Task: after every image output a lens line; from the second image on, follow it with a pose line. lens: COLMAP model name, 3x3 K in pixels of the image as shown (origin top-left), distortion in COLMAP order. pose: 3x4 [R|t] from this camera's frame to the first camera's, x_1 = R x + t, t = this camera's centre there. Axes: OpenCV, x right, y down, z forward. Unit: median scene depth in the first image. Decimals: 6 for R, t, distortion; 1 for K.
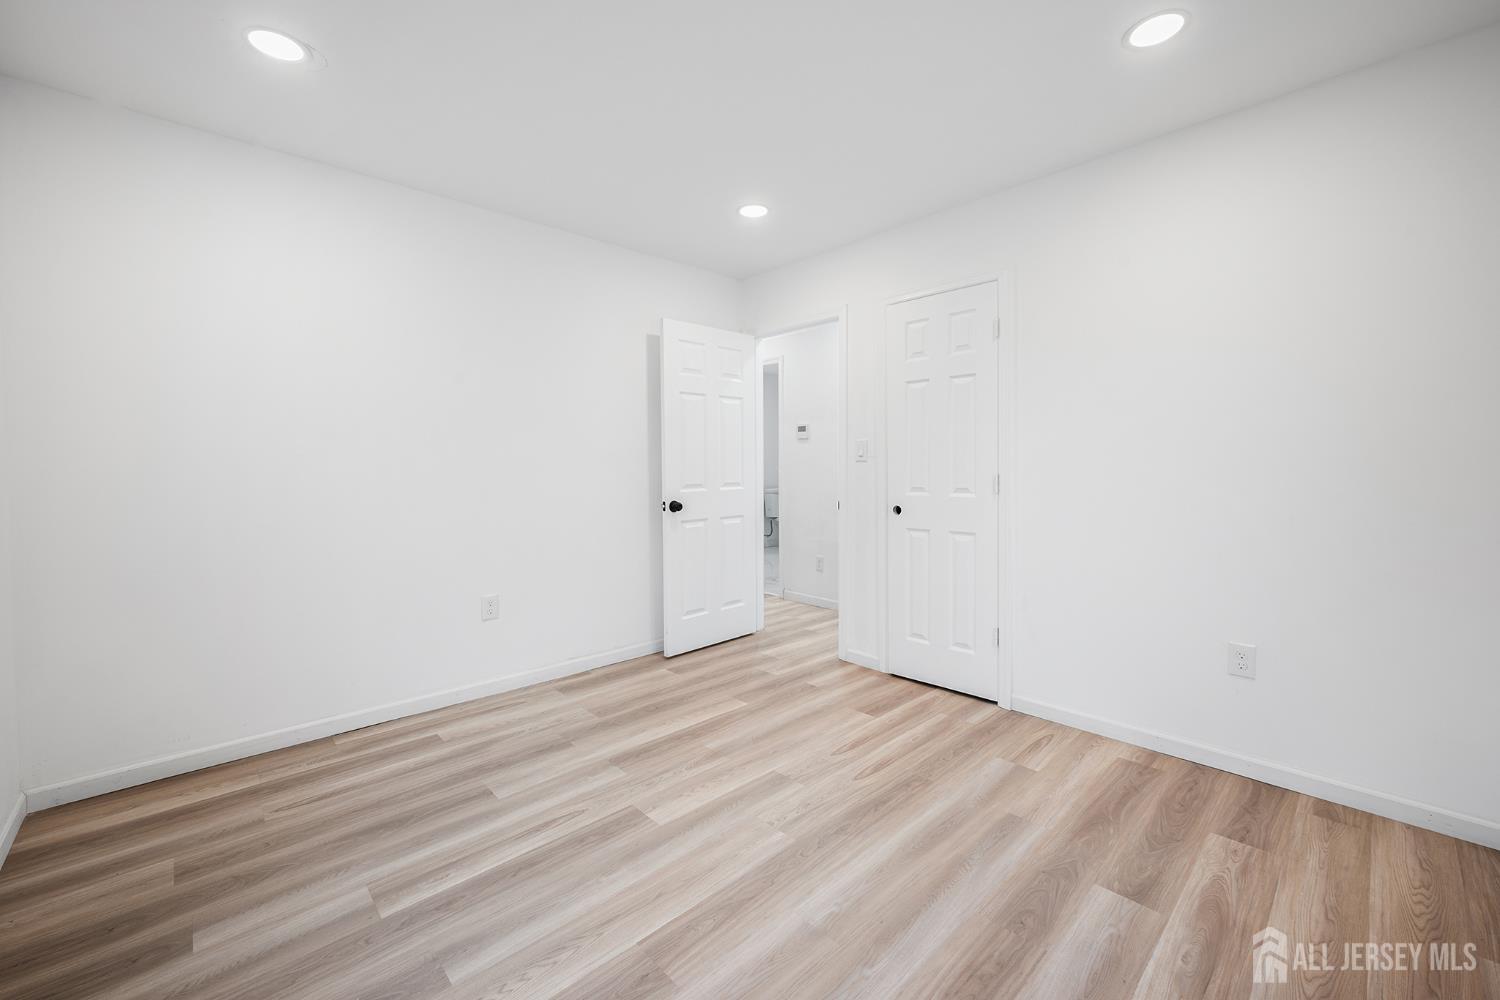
lens RADIAL K [[603.7, 0, 744.5], [0, 603.7, 487.2], [0, 0, 1]] dist [0.004950, -0.000360]
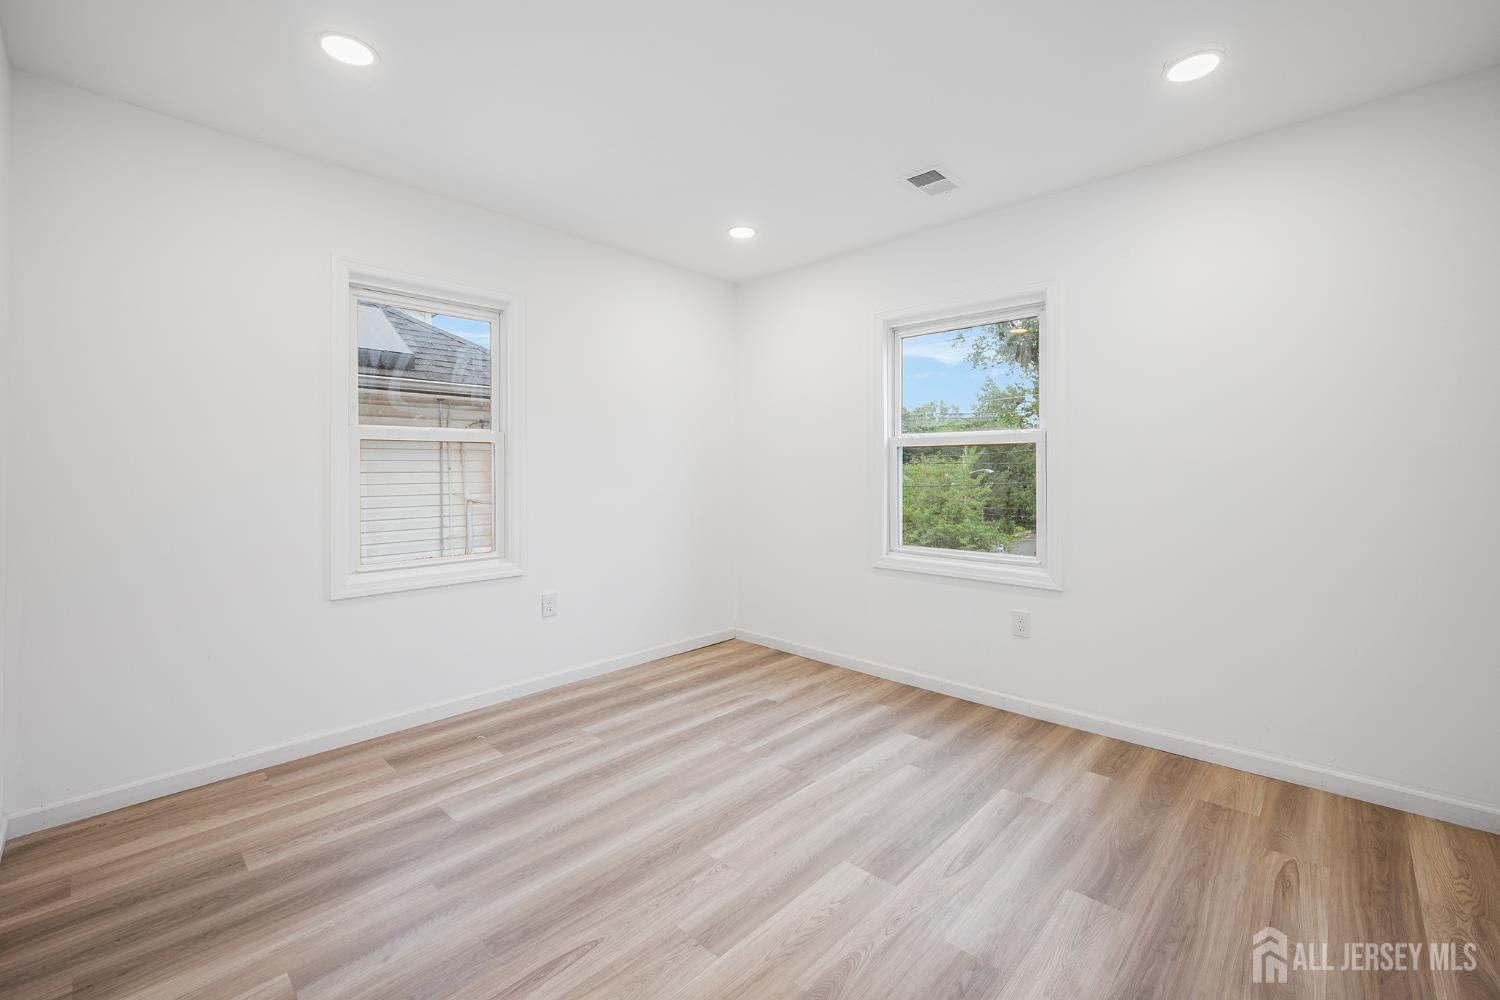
lens RADIAL K [[635.5, 0, 747.1], [0, 635.5, 471.2], [0, 0, 1]] dist [0.001415, 0.000139]
pose [[-0.998025, 0.007137, -0.062410, 0.057377], [0.004968, 0.999380, 0.034842, -0.057856], [0.062620, 0.034463, -0.997442, 1.661472]]
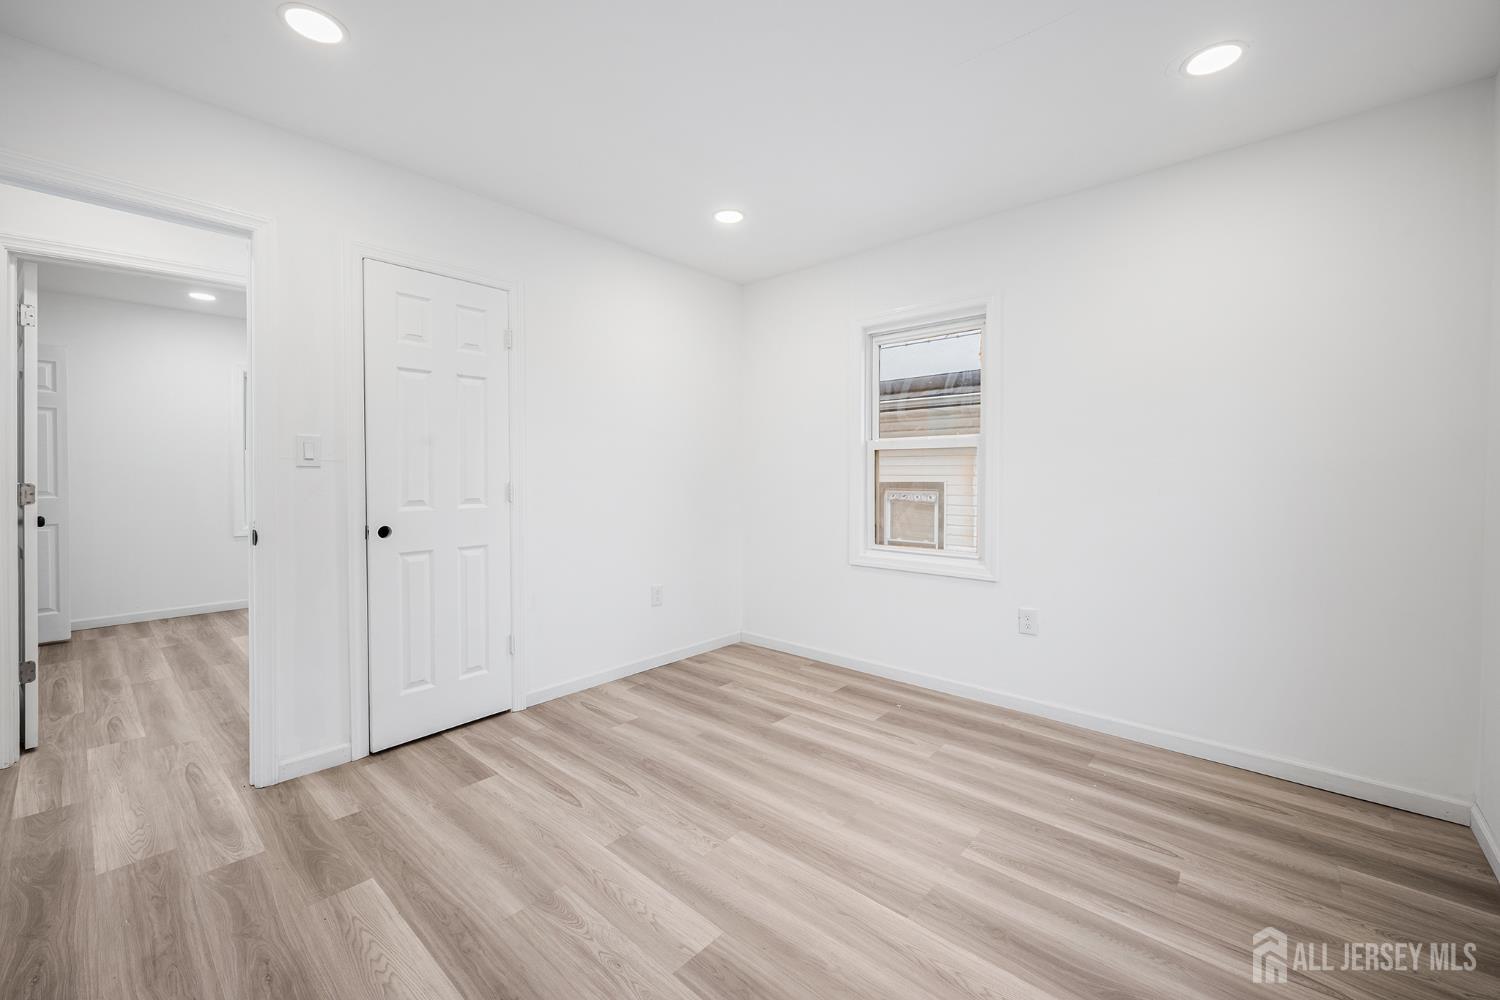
lens RADIAL K [[603.7, 0, 744.5], [0, 603.7, 487.2], [0, 0, 1]] dist [0.004950, -0.000360]
pose [[-0.086511, -0.018087, 0.996087, -0.785444], [0.032114, 0.999265, 0.020934, -0.029819], [-0.995733, 0.033799, -0.085867, 0.875836]]
